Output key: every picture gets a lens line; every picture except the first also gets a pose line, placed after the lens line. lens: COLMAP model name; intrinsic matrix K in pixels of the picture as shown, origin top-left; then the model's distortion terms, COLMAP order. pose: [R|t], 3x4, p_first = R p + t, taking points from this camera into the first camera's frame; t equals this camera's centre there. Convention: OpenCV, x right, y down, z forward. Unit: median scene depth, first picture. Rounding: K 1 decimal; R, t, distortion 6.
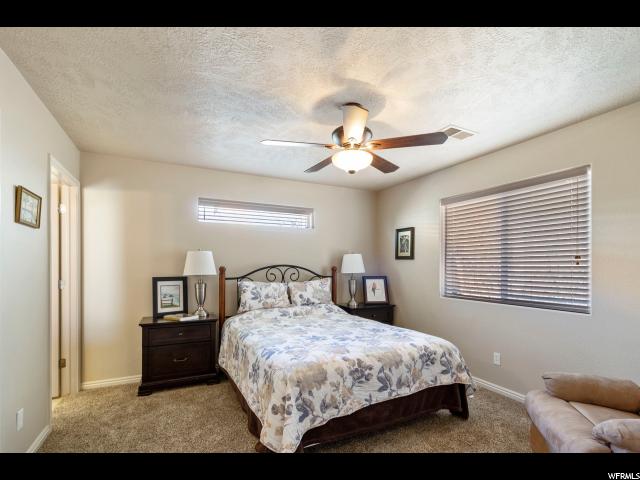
lens RADIAL K [[309.5, 0, 321.3], [0, 309.5, 267.9], [0, 0, 1]] dist [0.000354, 0.000729]
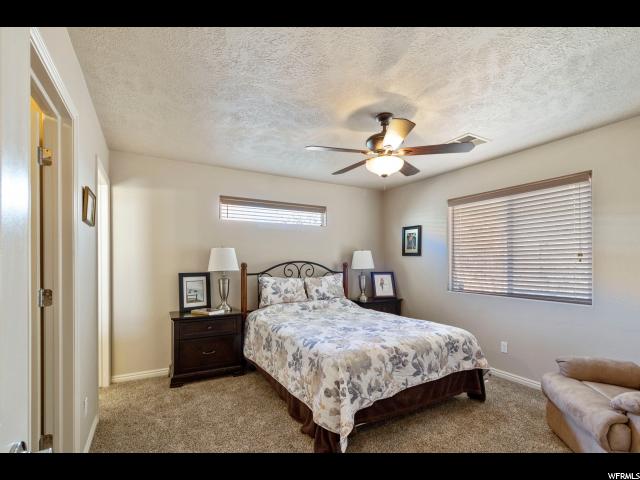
lens RADIAL K [[306.6, 0, 326.0], [0, 306.6, 264.2], [0, 0, 1]] dist [0.001685, 0.000232]
pose [[0.998736, -0.000130, 0.050266, -0.145362], [0.000076, 0.999999, 0.001083, -0.000755], [-0.050266, -0.001077, 0.998735, -0.060734]]
